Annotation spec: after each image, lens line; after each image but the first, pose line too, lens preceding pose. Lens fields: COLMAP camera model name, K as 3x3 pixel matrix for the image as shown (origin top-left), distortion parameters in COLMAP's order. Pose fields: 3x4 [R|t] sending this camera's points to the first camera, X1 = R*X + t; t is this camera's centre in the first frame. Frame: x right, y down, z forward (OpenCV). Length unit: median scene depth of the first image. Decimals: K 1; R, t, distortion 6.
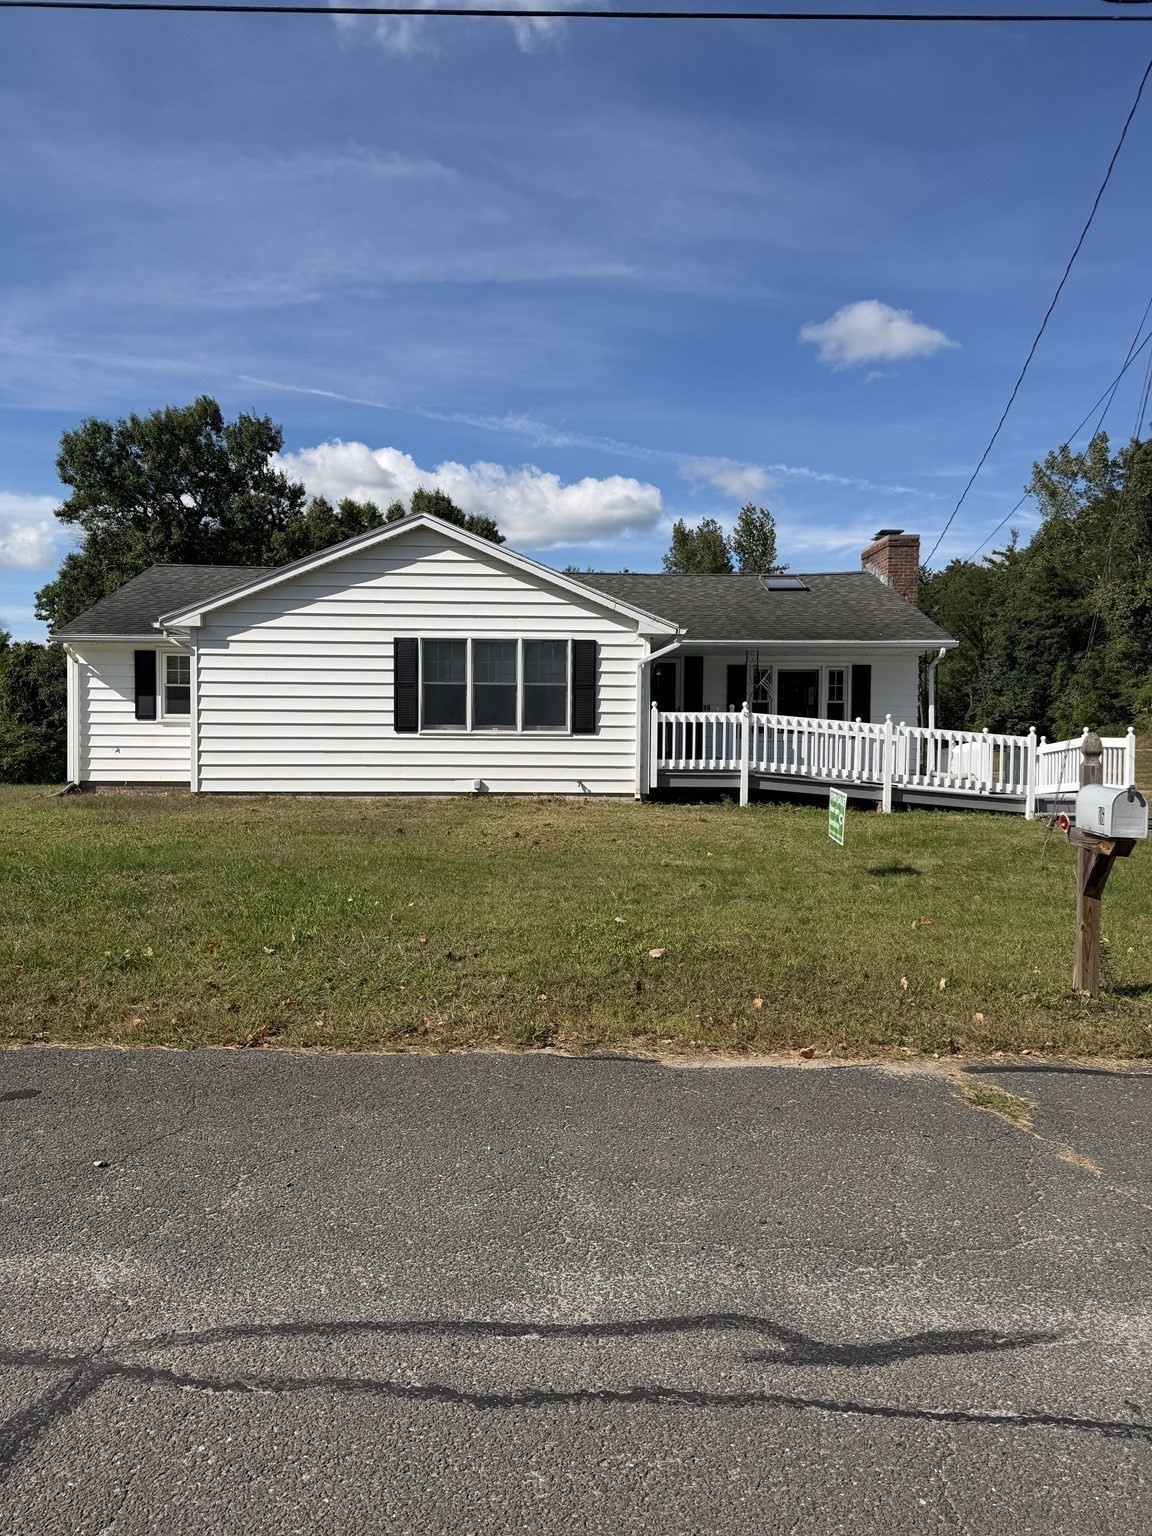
lens RADIAL K [[1056.0, 0, 576.0], [0, 1056.0, 768.0], [0, 0, 1]] dist [0.121906, -0.262193]
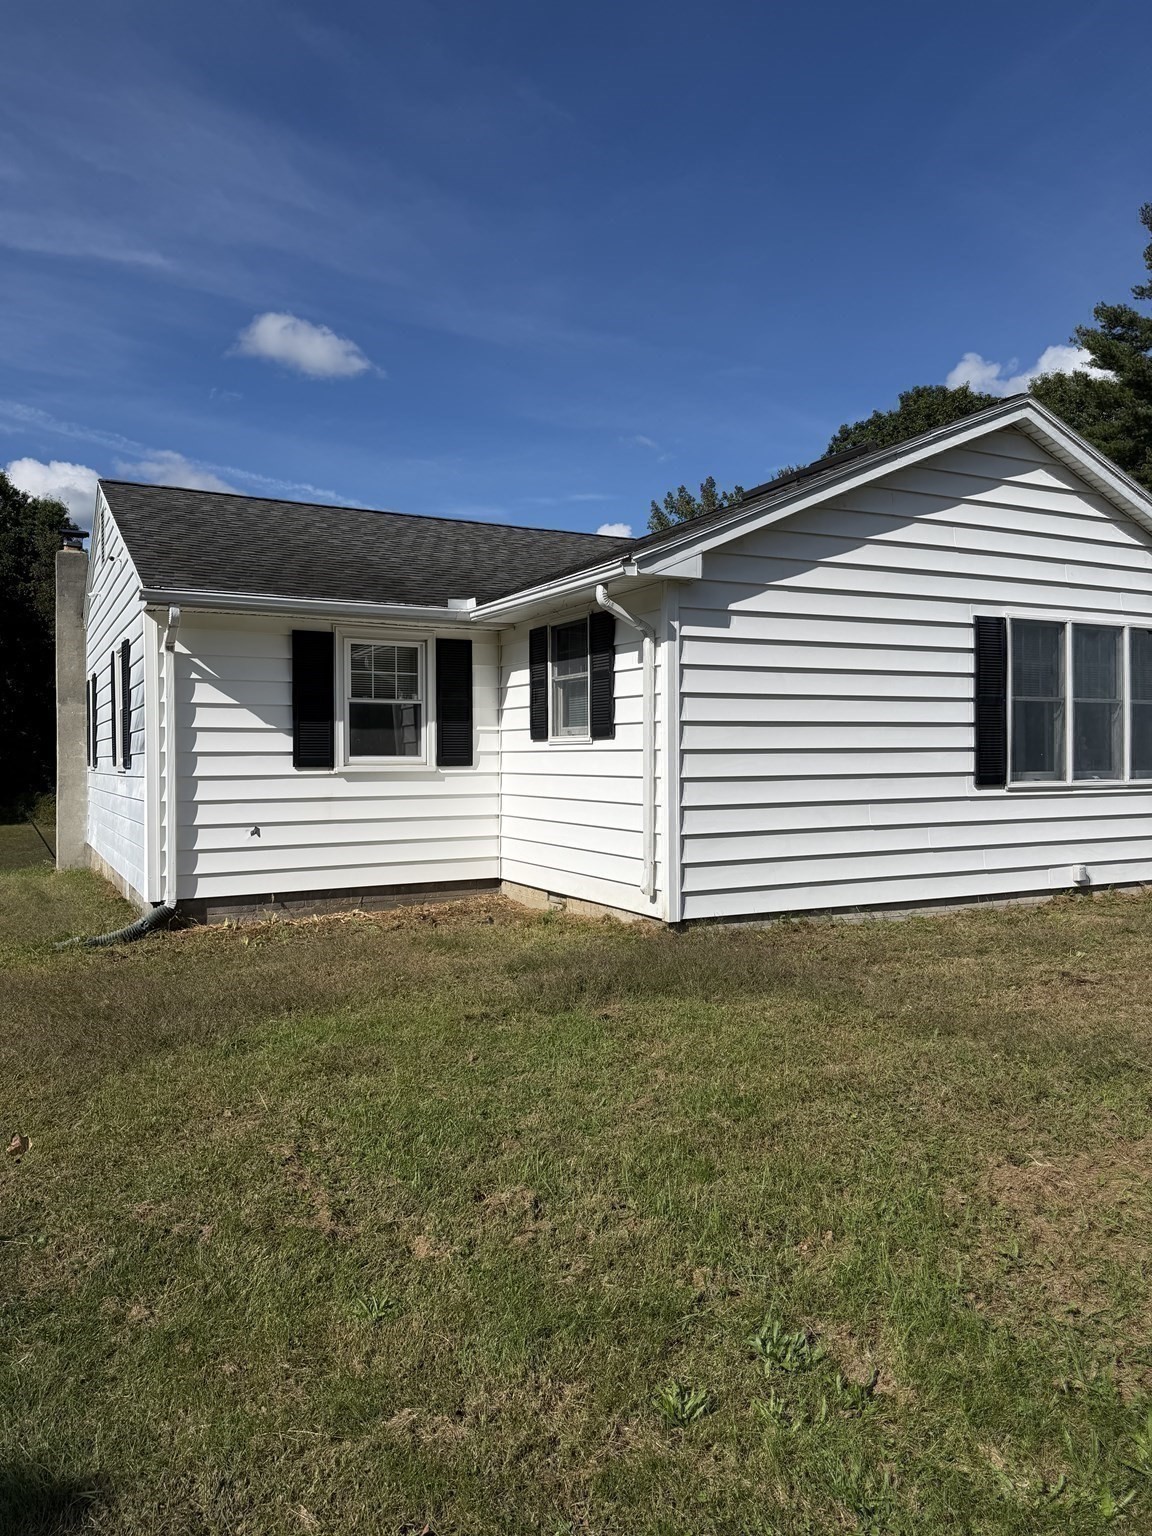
lens RADIAL K [[1056.0, 0, 576.0], [0, 1056.0, 768.0], [0, 0, 1]] dist [0.121906, -0.262193]
pose [[0.904873, -0.016513, 0.425360, -0.593670], [0.026380, 0.999502, -0.017317, -0.039414], [-0.424863, 0.026890, 0.904858, 0.583393]]
